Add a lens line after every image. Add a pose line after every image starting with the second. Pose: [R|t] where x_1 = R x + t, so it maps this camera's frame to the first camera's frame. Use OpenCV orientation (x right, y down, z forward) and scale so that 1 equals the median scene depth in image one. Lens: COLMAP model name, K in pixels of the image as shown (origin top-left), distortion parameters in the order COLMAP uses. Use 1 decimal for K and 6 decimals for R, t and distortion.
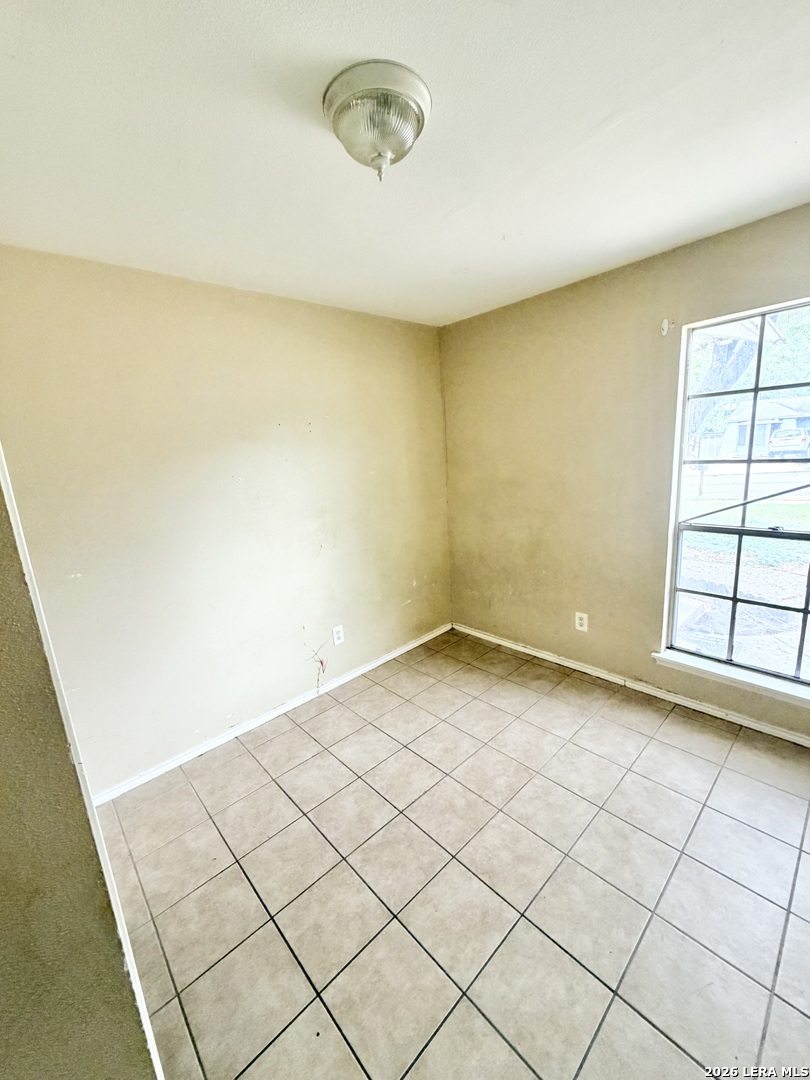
lens RADIAL K [[431.2, 0, 400.9], [0, 431.2, 535.0], [0, 0, 1]] dist [-0.000484, 0.000388]
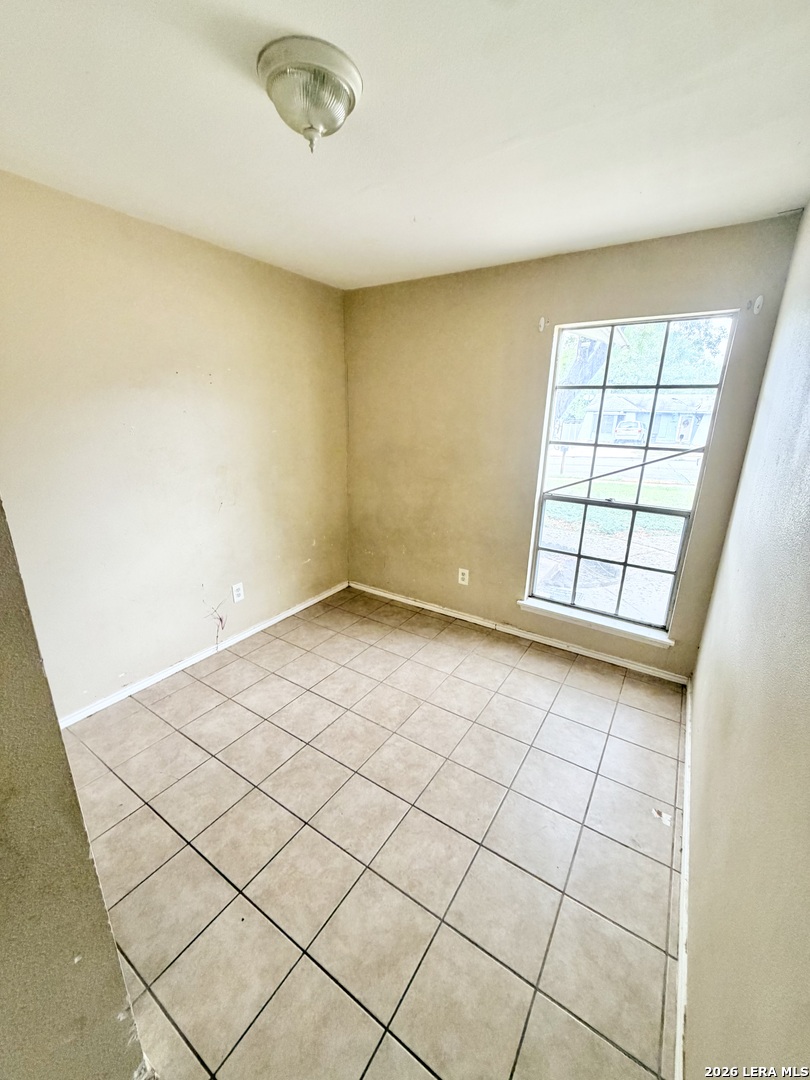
lens RADIAL K [[431.2, 0, 401.2], [0, 431.2, 532.1], [0, 0, 1]] dist [-0.000484, 0.000388]
pose [[0.966874, 0.015852, 0.254760, -0.054957], [-0.033767, 0.997241, 0.066100, 0.018585], [-0.253010, -0.072513, 0.964742, -0.087508]]
